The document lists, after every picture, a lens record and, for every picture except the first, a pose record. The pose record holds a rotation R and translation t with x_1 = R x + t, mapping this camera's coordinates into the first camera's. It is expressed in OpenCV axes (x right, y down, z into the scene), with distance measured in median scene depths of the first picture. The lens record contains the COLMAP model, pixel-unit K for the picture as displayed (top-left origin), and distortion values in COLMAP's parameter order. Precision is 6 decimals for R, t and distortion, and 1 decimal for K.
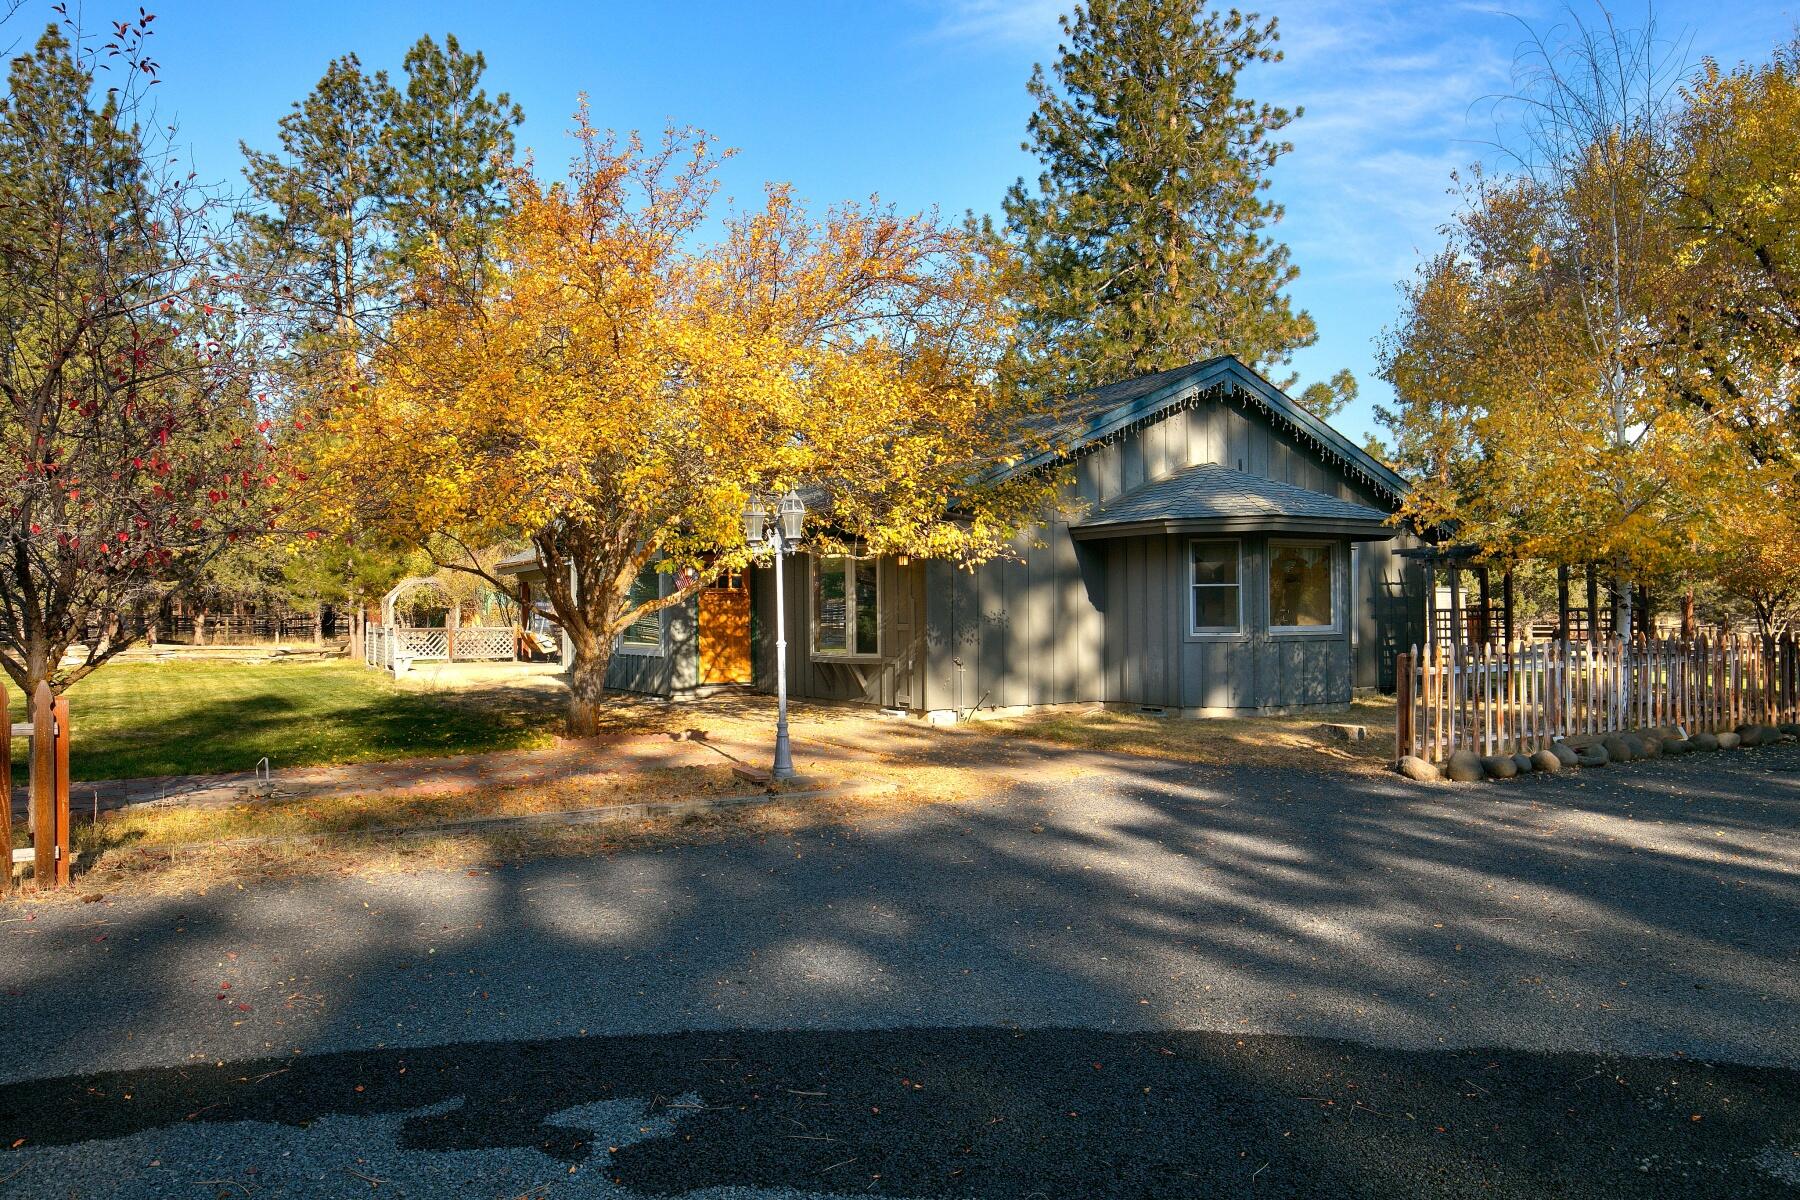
lens RADIAL K [[1245.3, 0, 908.8], [0, 1245.3, 603.5], [0, 0, 1]] dist [0.040946, 0.002598]
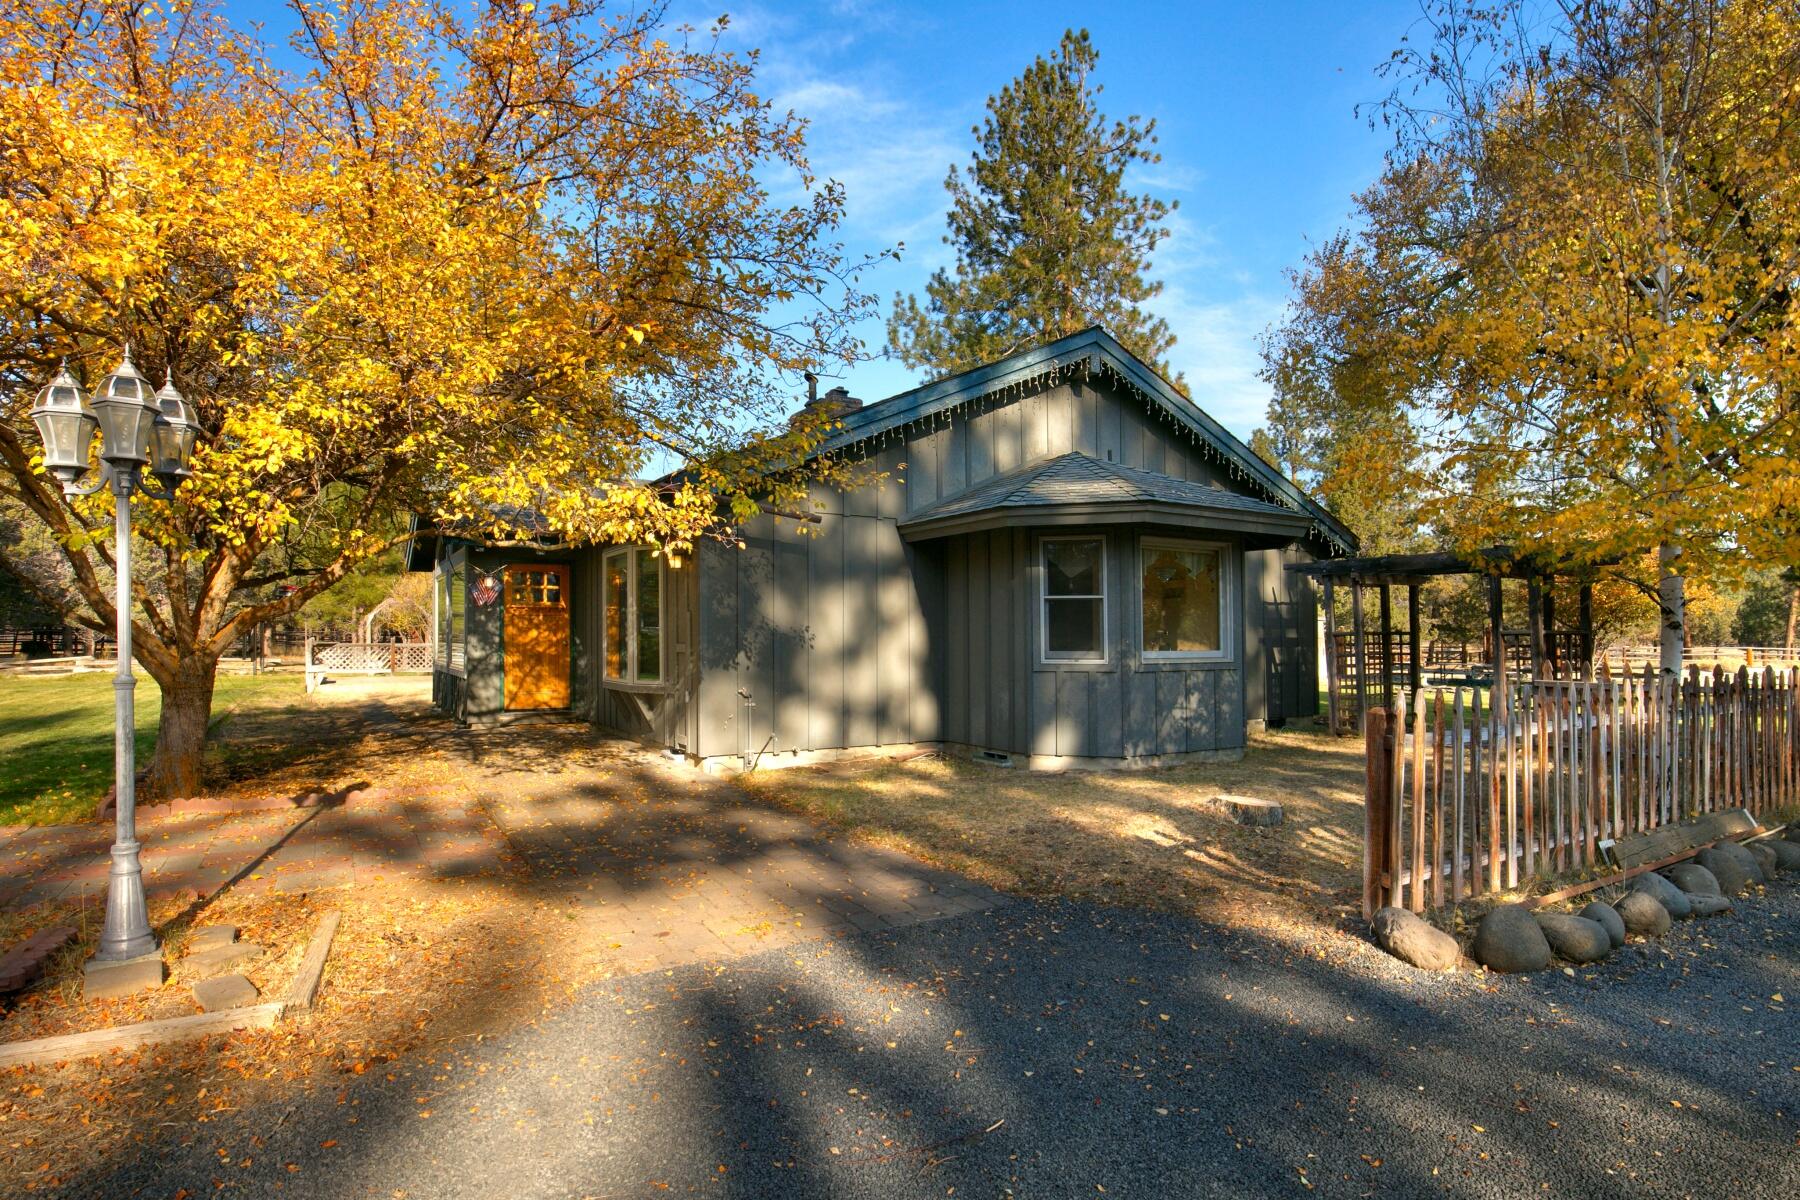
lens RADIAL K [[950.0, 0, 887.6], [0, 950.0, 603.3], [0, 0, 1]] dist [-0.006234, -0.000342]
pose [[0.999909, 0.010602, 0.008371, 0.041336], [-0.010394, 0.999643, -0.024595, 0.001726], [-0.008629, 0.024505, 0.999662, 0.135267]]
